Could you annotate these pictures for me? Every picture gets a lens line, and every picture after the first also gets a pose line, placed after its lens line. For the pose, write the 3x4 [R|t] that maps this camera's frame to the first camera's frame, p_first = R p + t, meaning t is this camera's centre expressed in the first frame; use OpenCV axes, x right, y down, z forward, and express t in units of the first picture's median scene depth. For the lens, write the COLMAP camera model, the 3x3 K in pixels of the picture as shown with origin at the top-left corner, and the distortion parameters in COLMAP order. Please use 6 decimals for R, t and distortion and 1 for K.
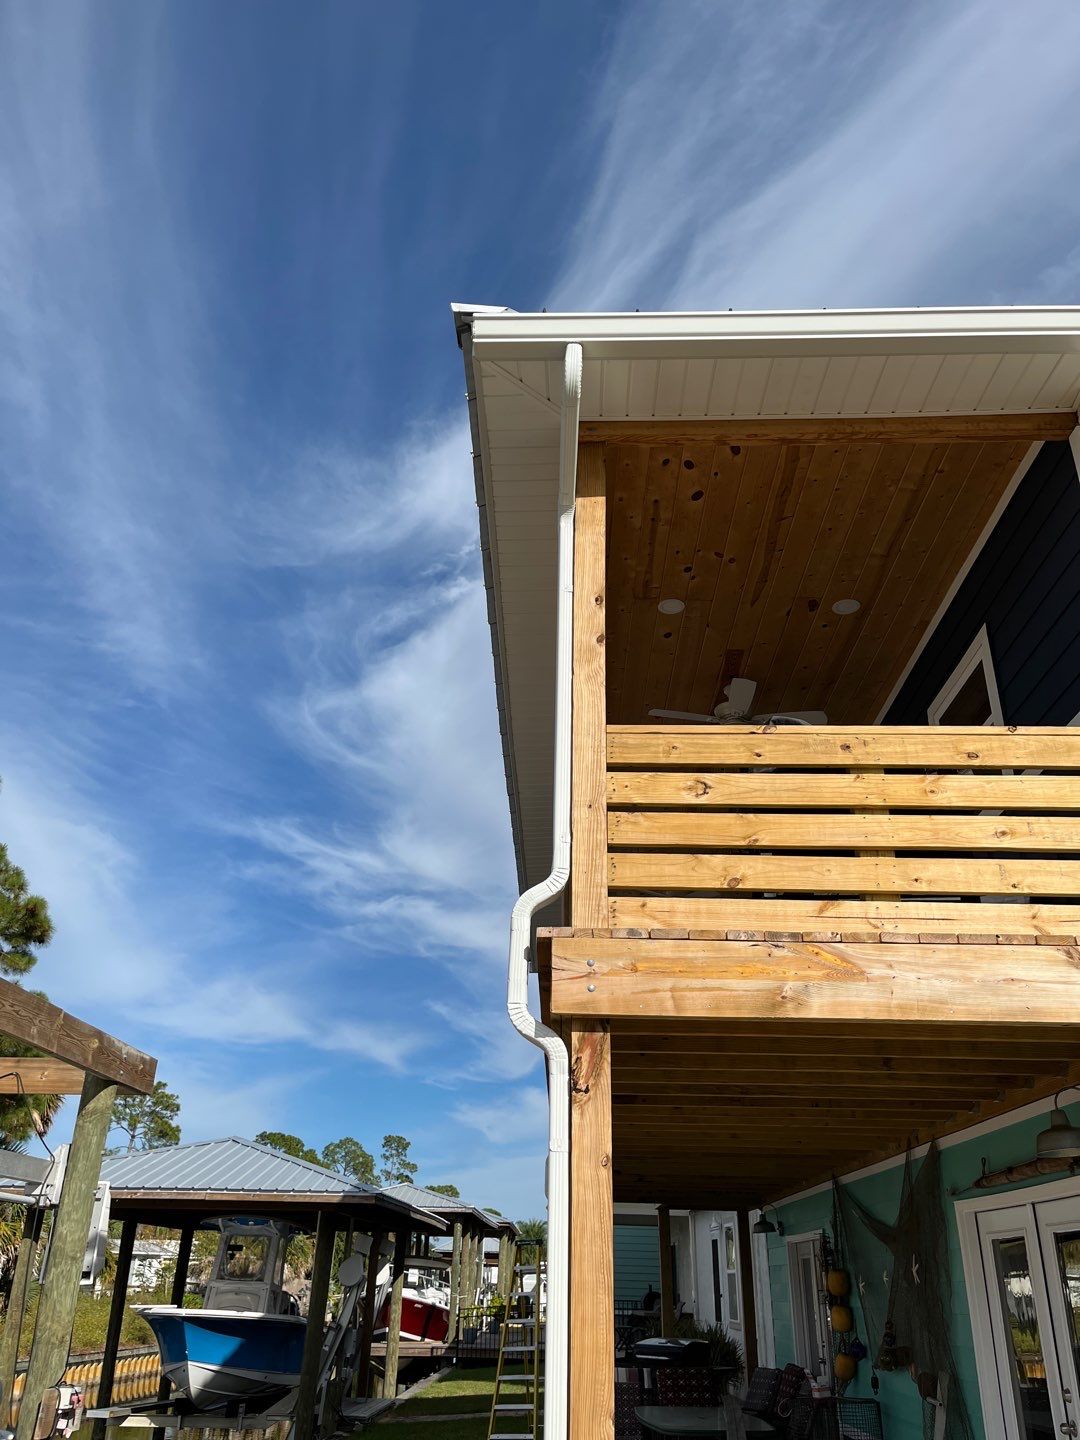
lens RADIAL K [[1091.2, 0, 540.0], [0, 1091.2, 720.0], [0, 0, 1]] dist [0.086698, -0.086502]
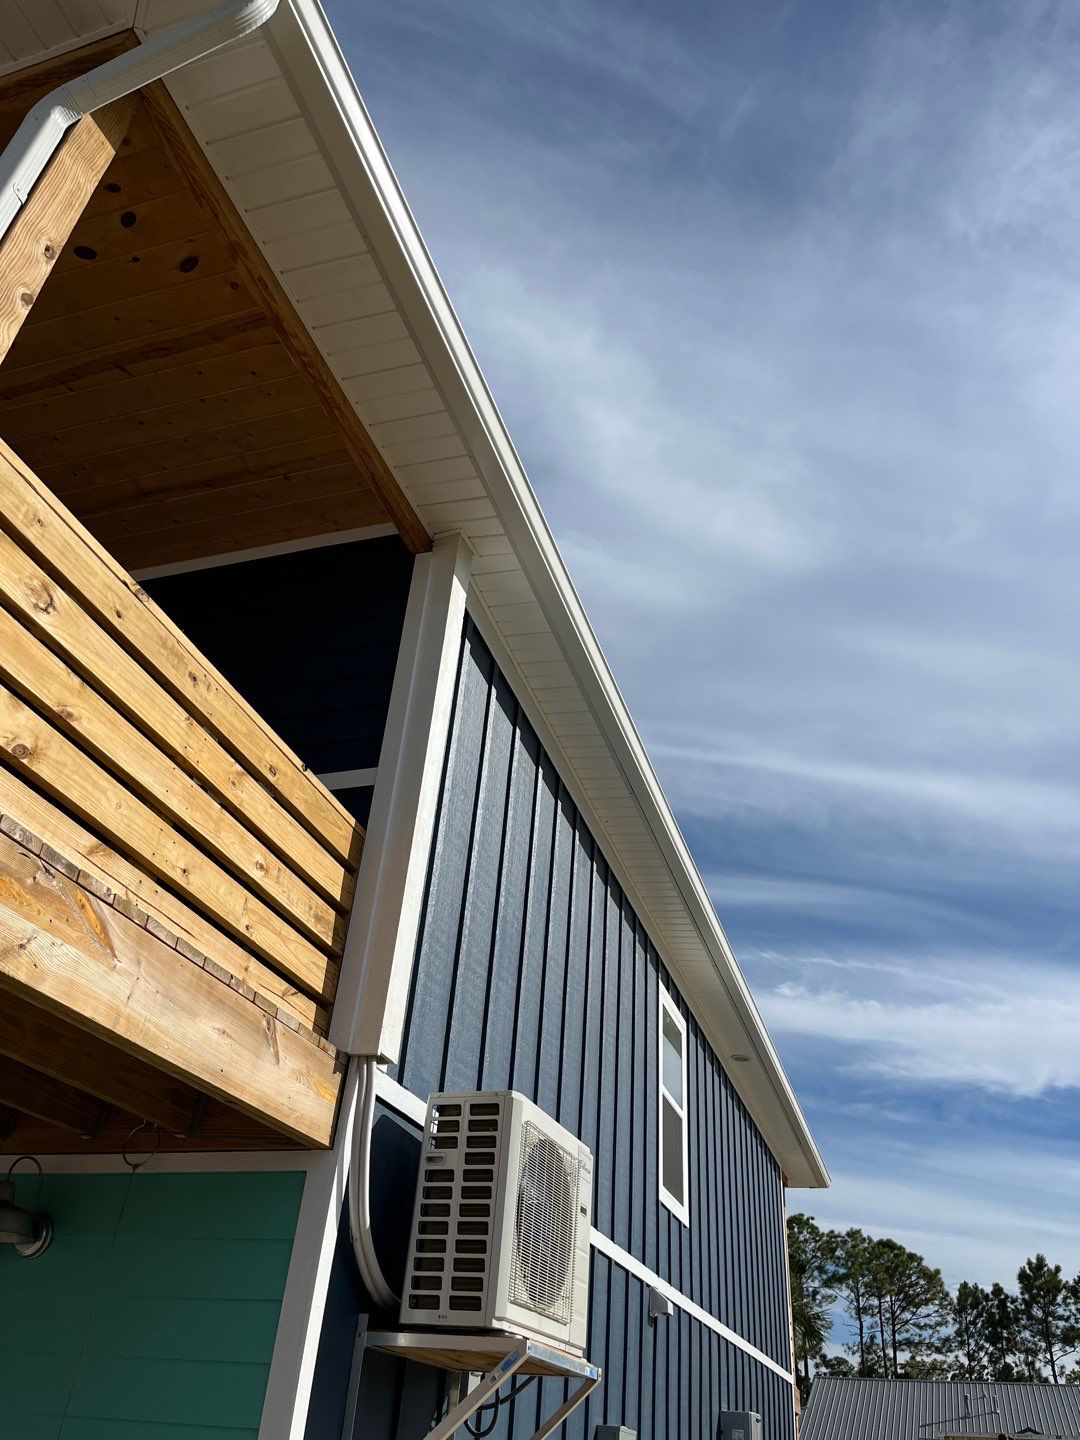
lens RADIAL K [[1091.2, 0, 540.0], [0, 1091.2, 720.0], [0, 0, 1]] dist [0.086698, -0.086502]
pose [[0.295918, 0.545501, 0.784131, -0.243380], [-0.494339, 0.789875, -0.362942, 0.217160], [-0.817350, -0.280225, 0.503401, 0.439523]]
